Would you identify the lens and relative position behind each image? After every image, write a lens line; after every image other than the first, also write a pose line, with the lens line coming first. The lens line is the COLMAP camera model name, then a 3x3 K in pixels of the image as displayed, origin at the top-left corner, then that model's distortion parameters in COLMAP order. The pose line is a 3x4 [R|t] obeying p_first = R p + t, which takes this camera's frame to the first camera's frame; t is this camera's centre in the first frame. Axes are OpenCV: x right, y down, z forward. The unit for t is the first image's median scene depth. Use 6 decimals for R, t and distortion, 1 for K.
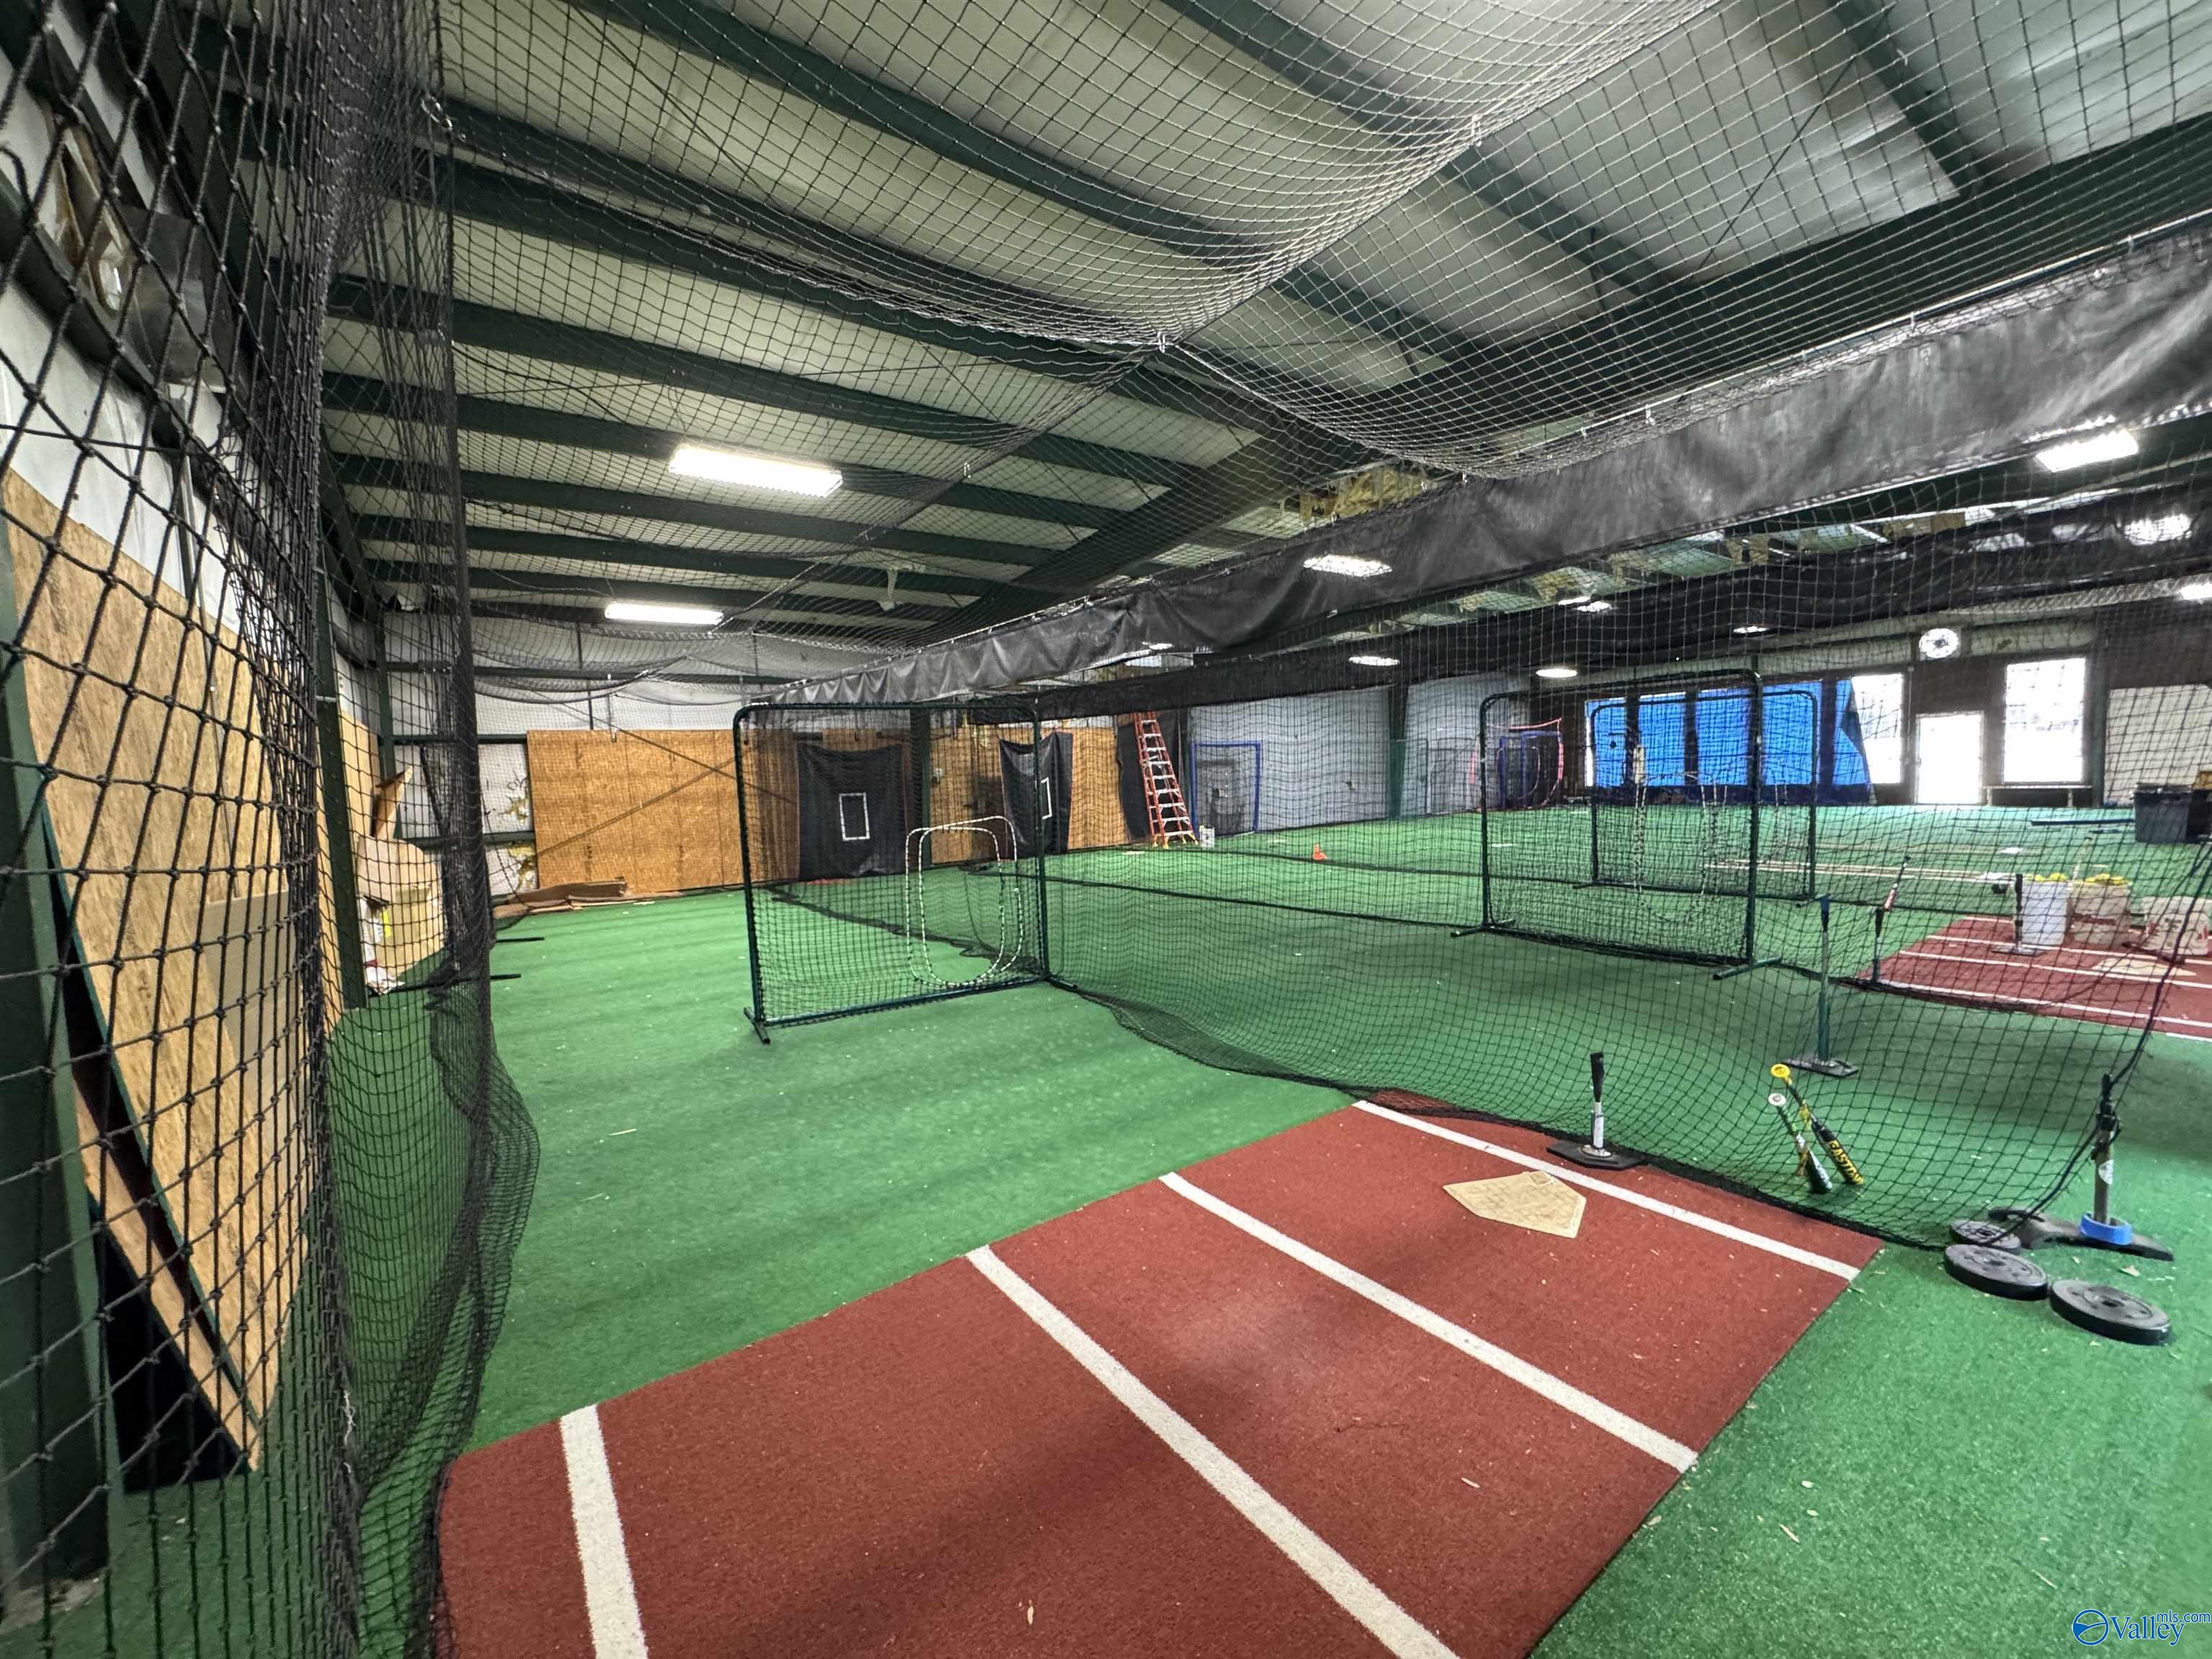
lens RADIAL K [[883.2, 0, 1106.3], [0, 883.2, 830.9], [0, 0, 1]] dist [-0.001612, -0.000041]
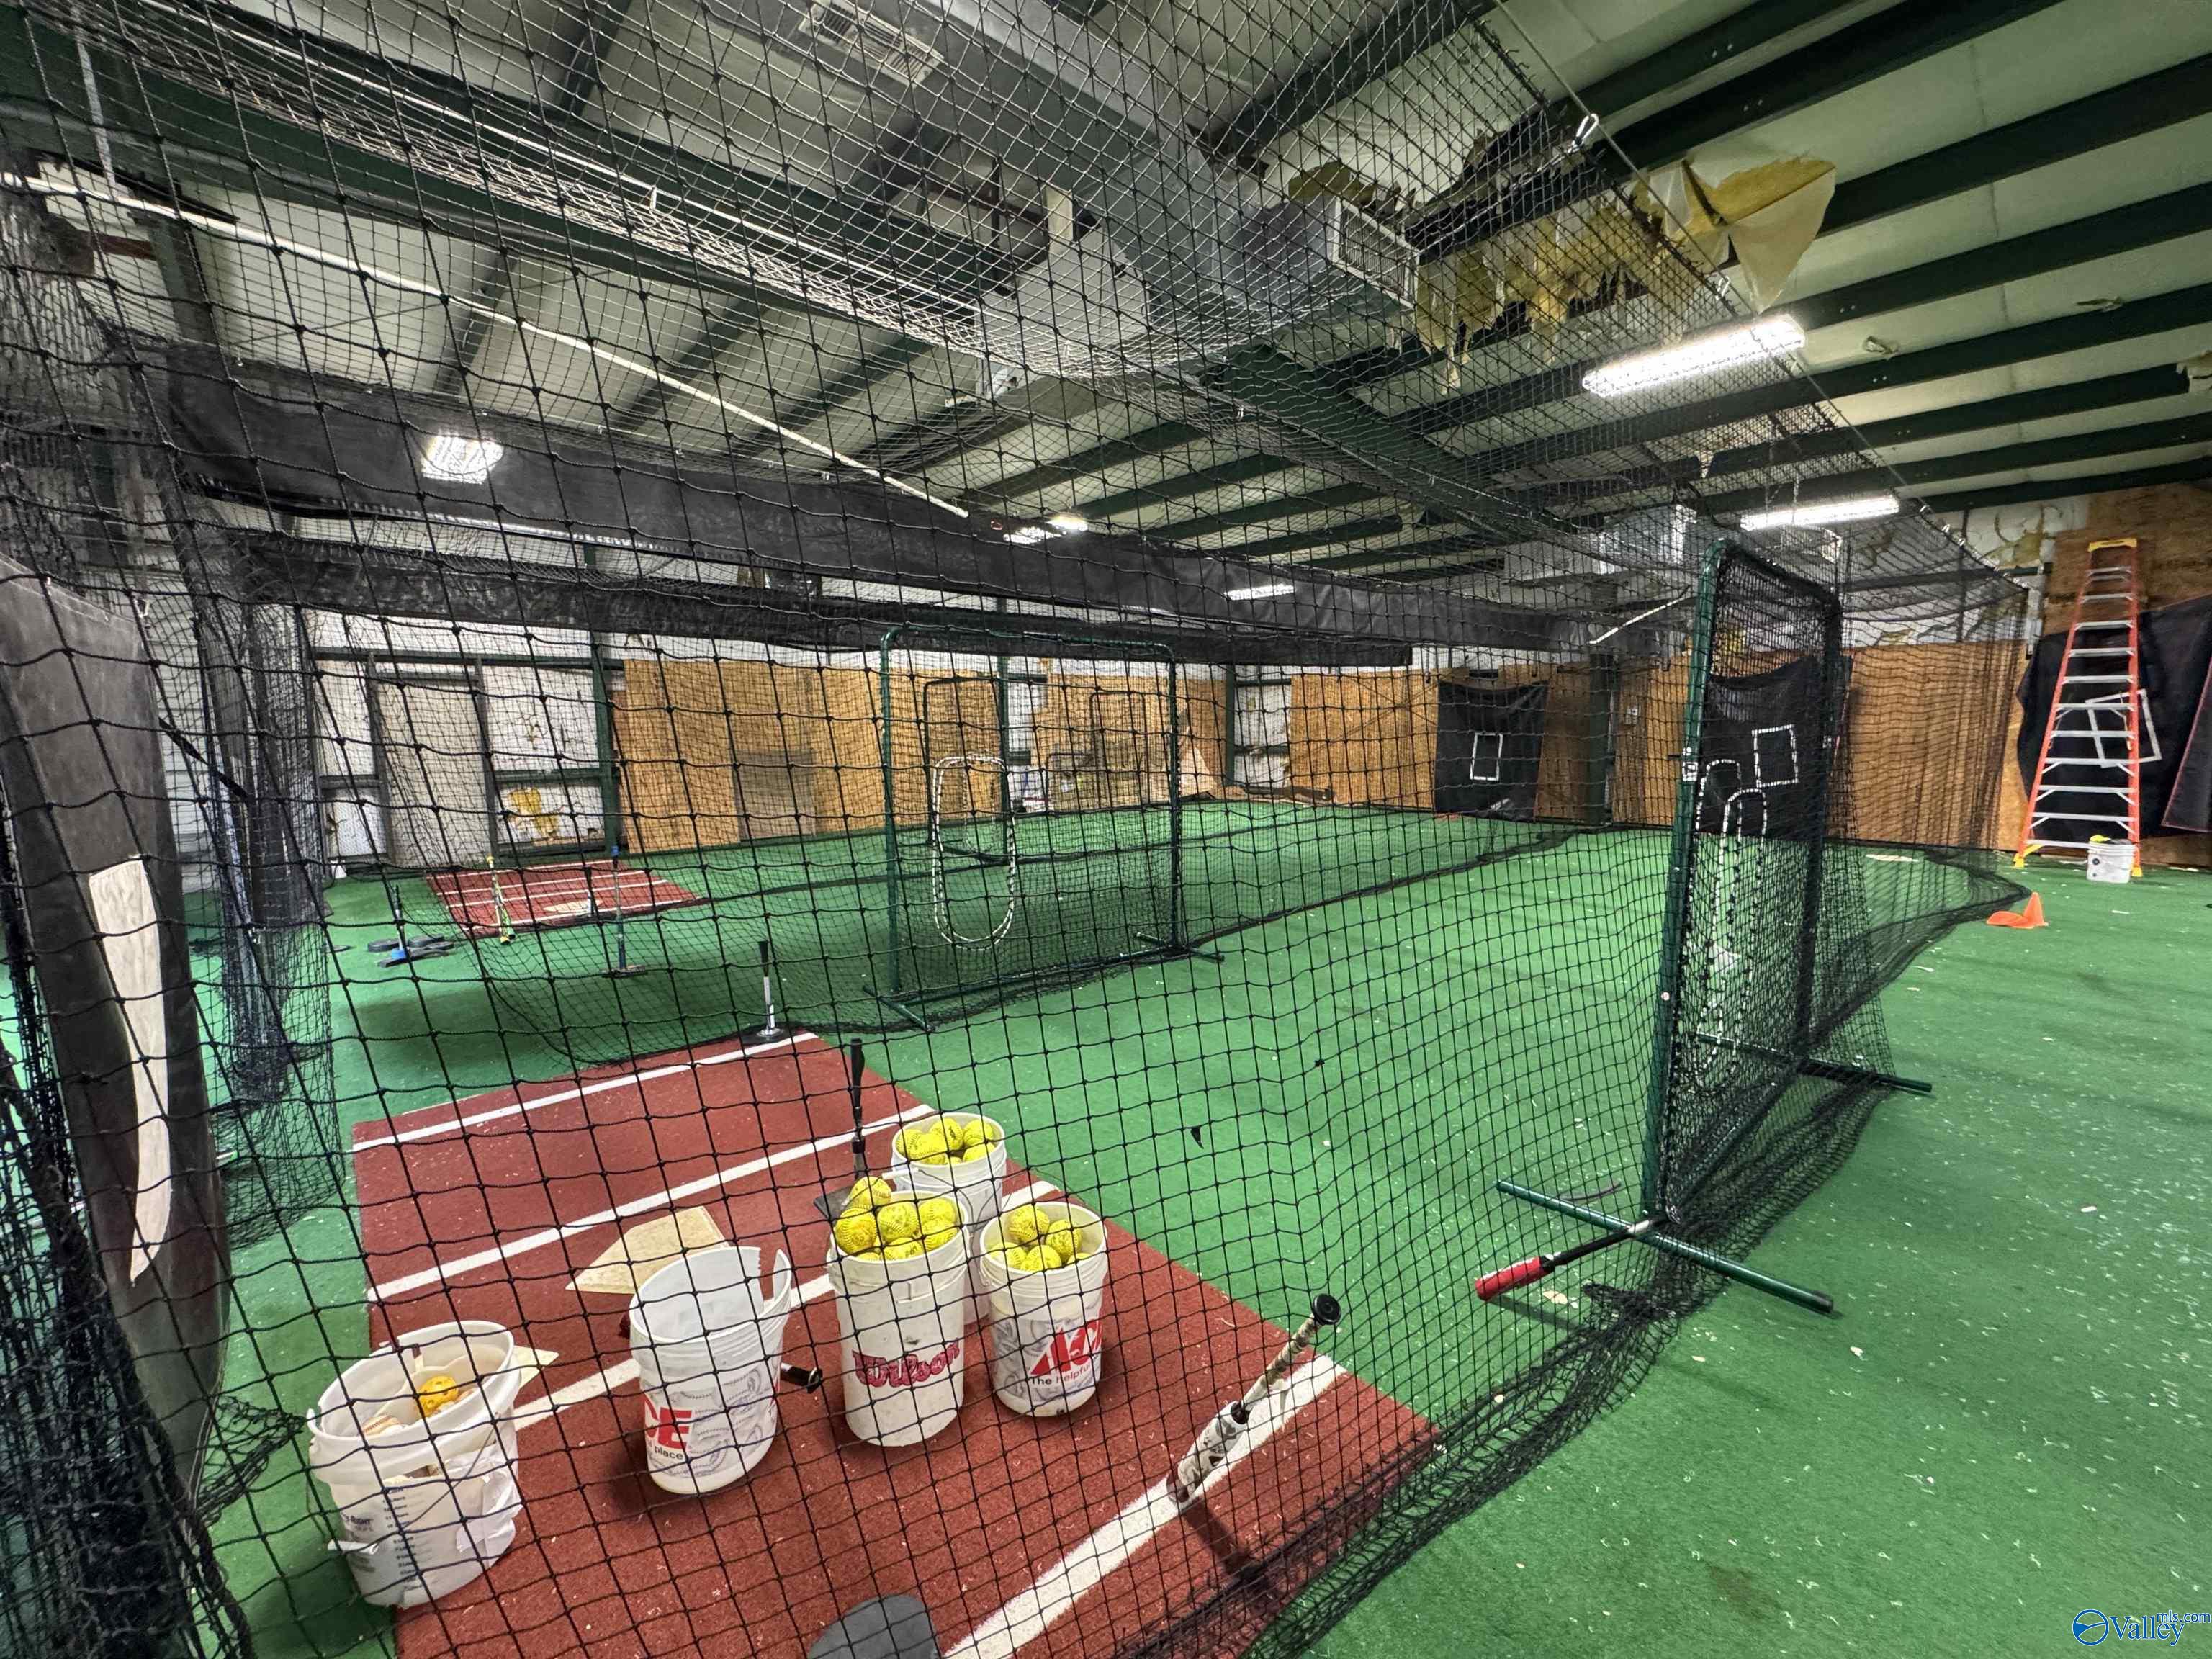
lens RADIAL K [[883.2, 0, 1106.5], [0, 883.2, 828.4], [0, 0, 1]] dist [-0.001612, -0.000041]
pose [[0.100189, 0.159878, -0.982039, 0.451425], [-0.065973, 0.985901, 0.153776, -0.041414], [0.992779, 0.049382, 0.109324, 0.327105]]
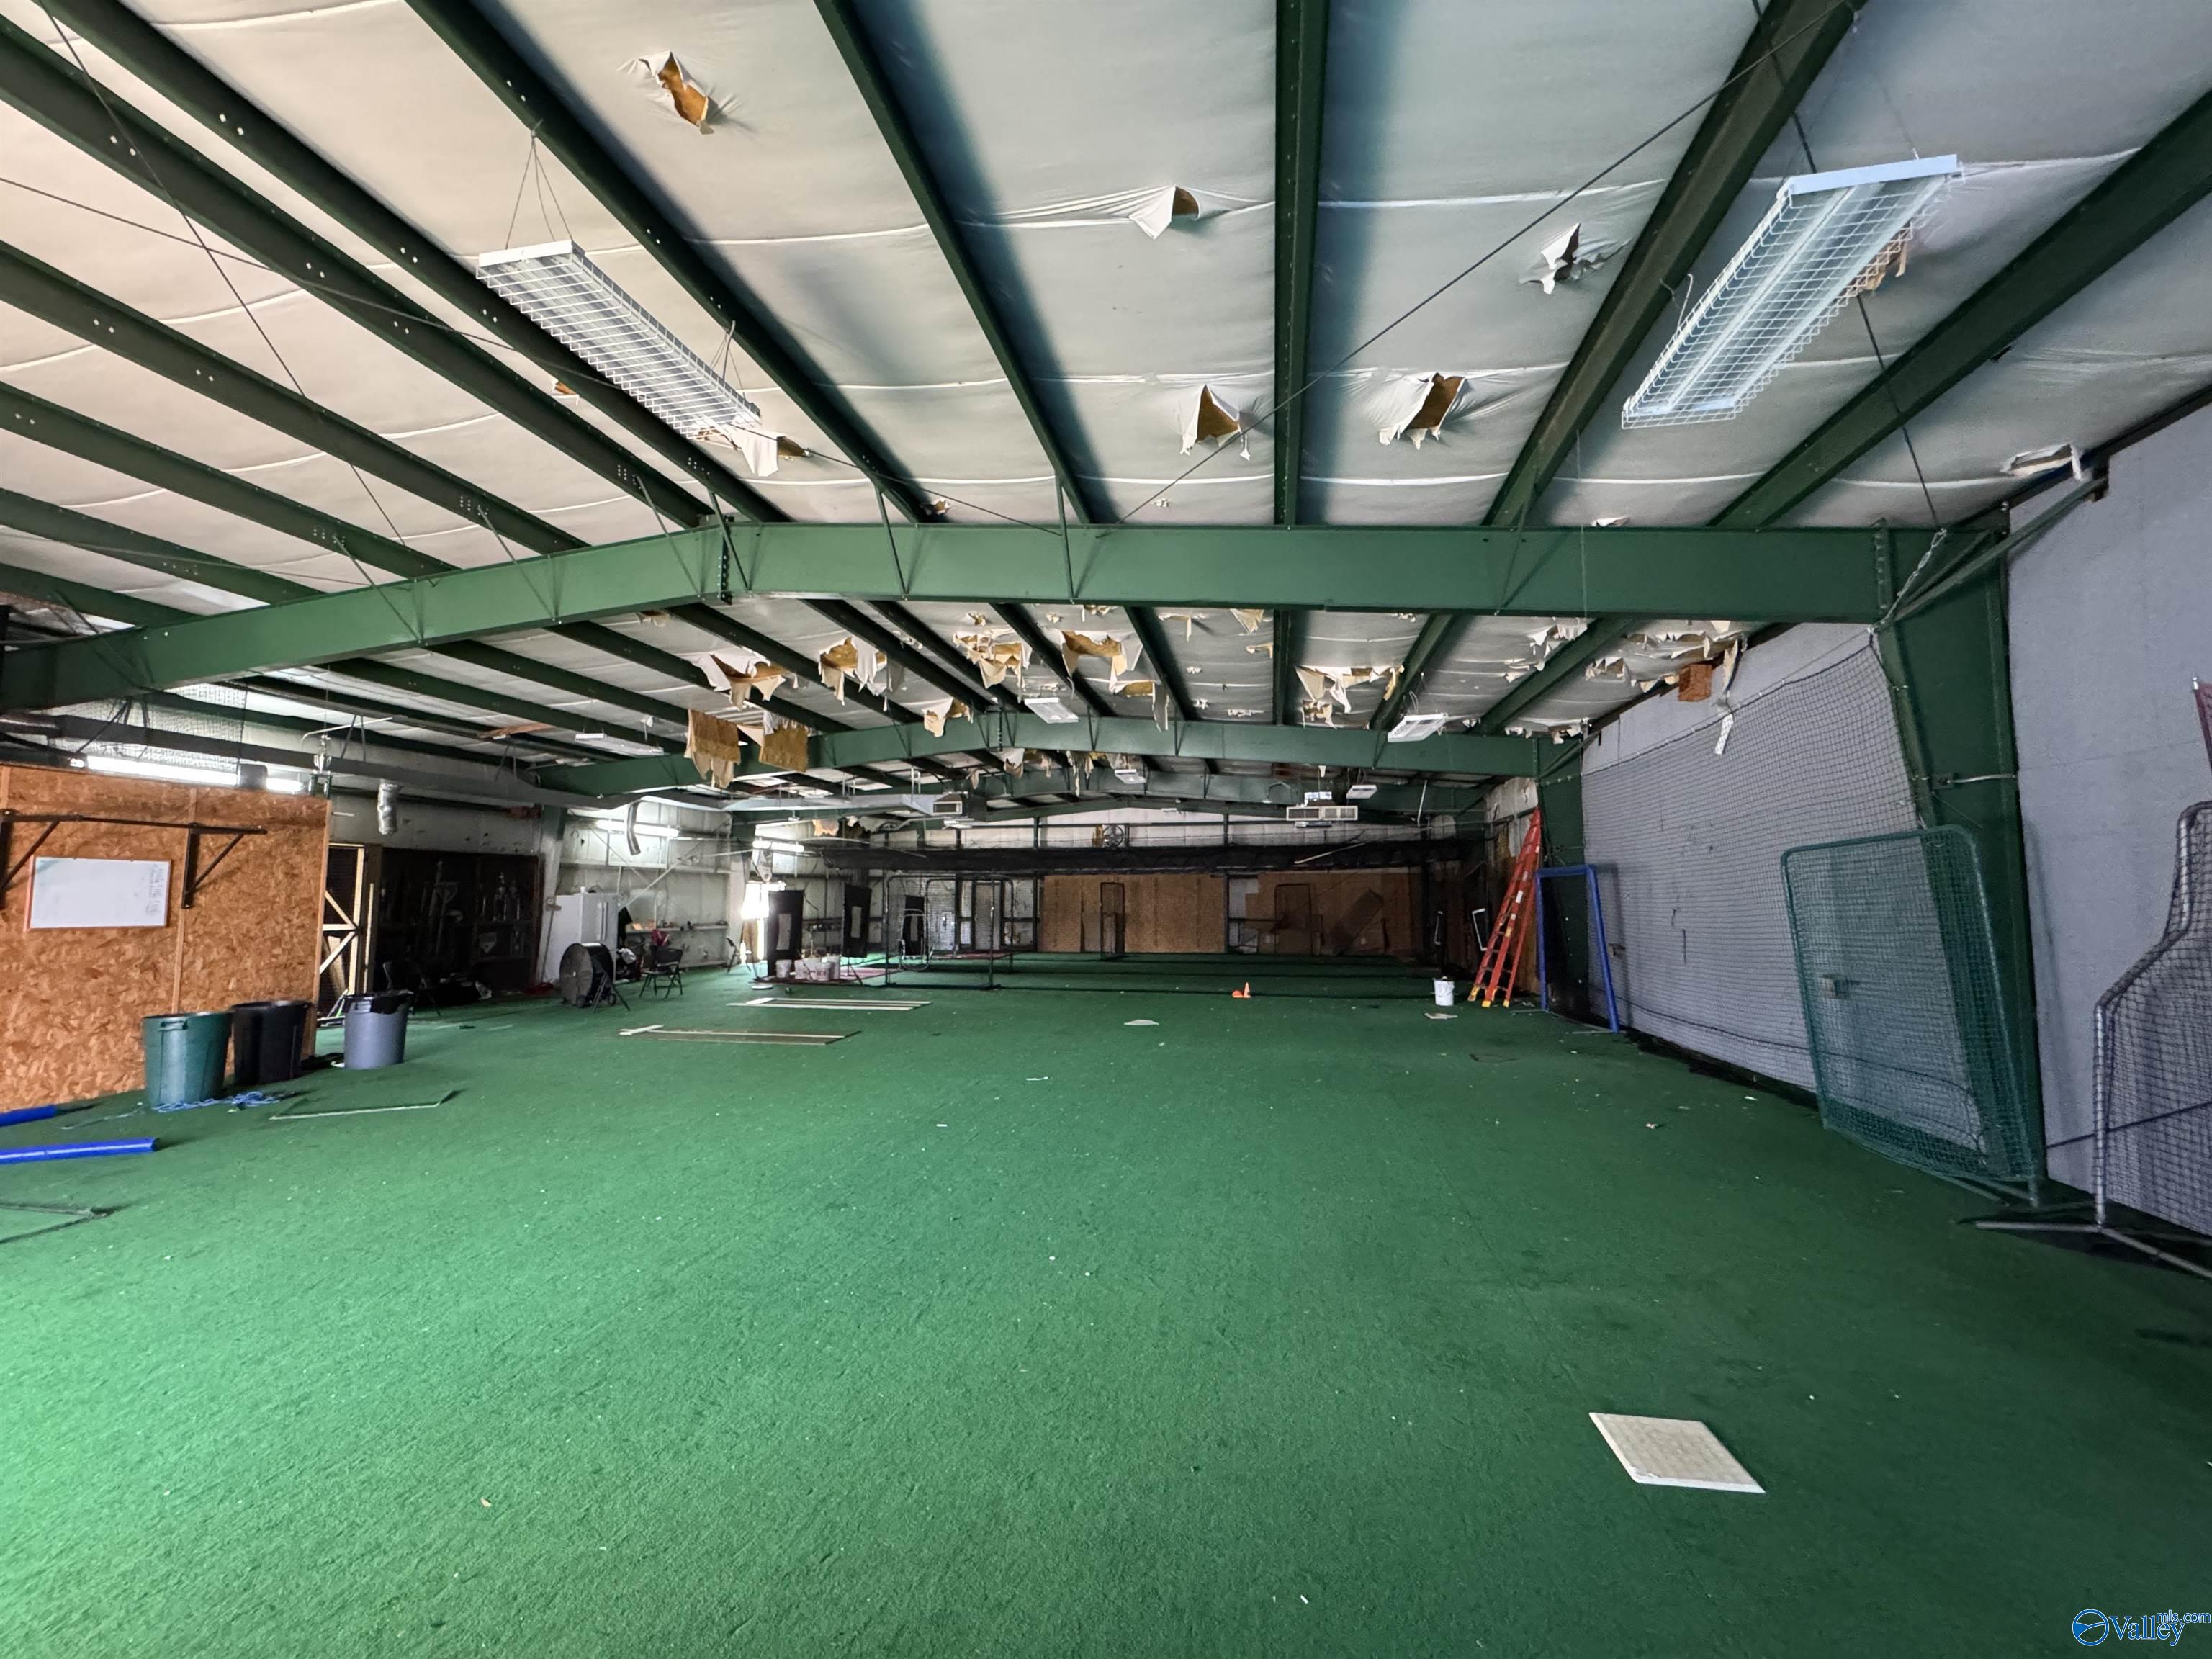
lens RADIAL K [[883.2, 0, 1104.9], [0, 883.2, 829.9], [0, 0, 1]] dist [-0.001612, -0.000041]
pose [[-0.728738, -0.013436, -0.684661, 0.753213], [-0.018976, 0.999820, 0.000577, -0.114126], [0.684529, 0.013412, -0.728862, 1.155662]]
